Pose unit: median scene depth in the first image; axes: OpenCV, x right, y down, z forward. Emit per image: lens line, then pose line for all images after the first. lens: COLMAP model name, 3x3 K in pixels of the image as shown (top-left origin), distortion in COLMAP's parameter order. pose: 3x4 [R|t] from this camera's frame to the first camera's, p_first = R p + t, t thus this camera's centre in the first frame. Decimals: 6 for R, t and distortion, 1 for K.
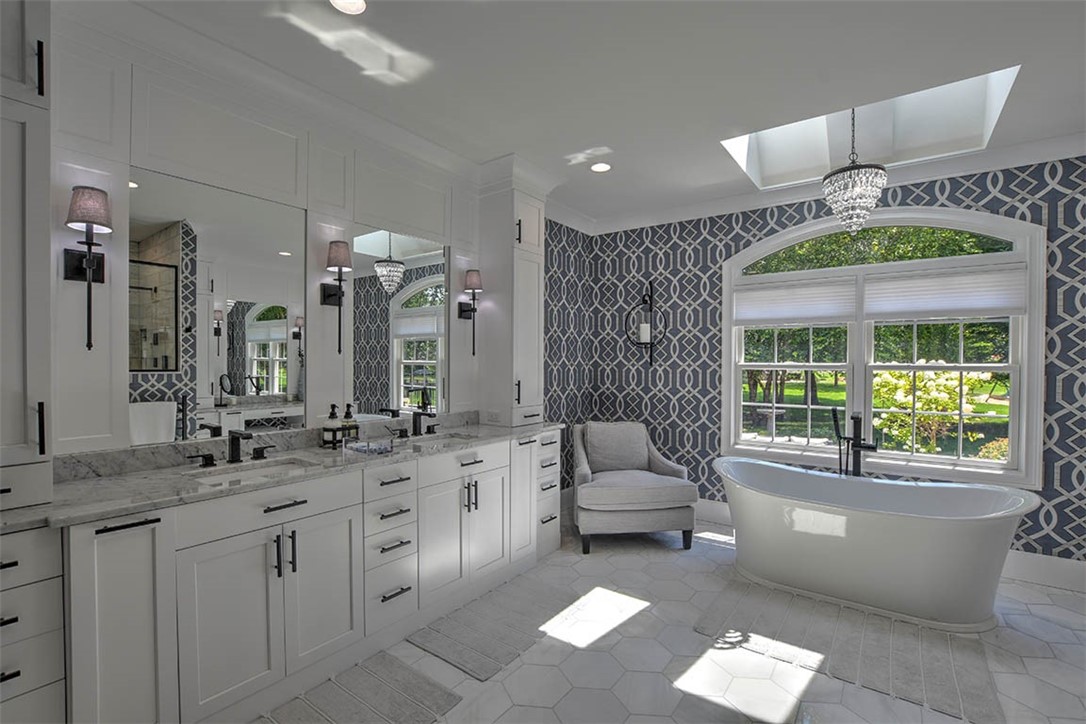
lens RADIAL K [[479.8, 0, 542.9], [0, 479.8, 366.6], [0, 0, 1]] dist [-0.016625, 0.001209]
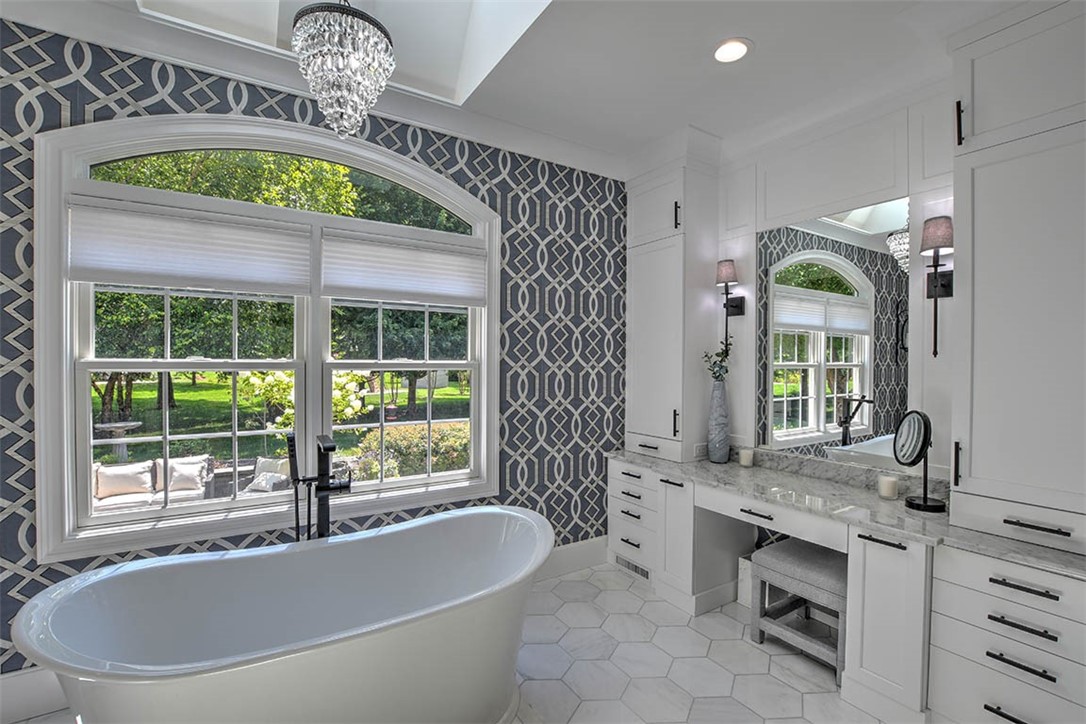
lens RADIAL K [[479.8, 0, 541.4], [0, 479.8, 366.1], [0, 0, 1]] dist [-0.016625, 0.001209]
pose [[0.374402, -0.008012, 0.927232, 0.158460], [0.003820, 0.999968, 0.007098, -0.001276], [-0.927258, 0.000885, 0.374421, 0.438053]]
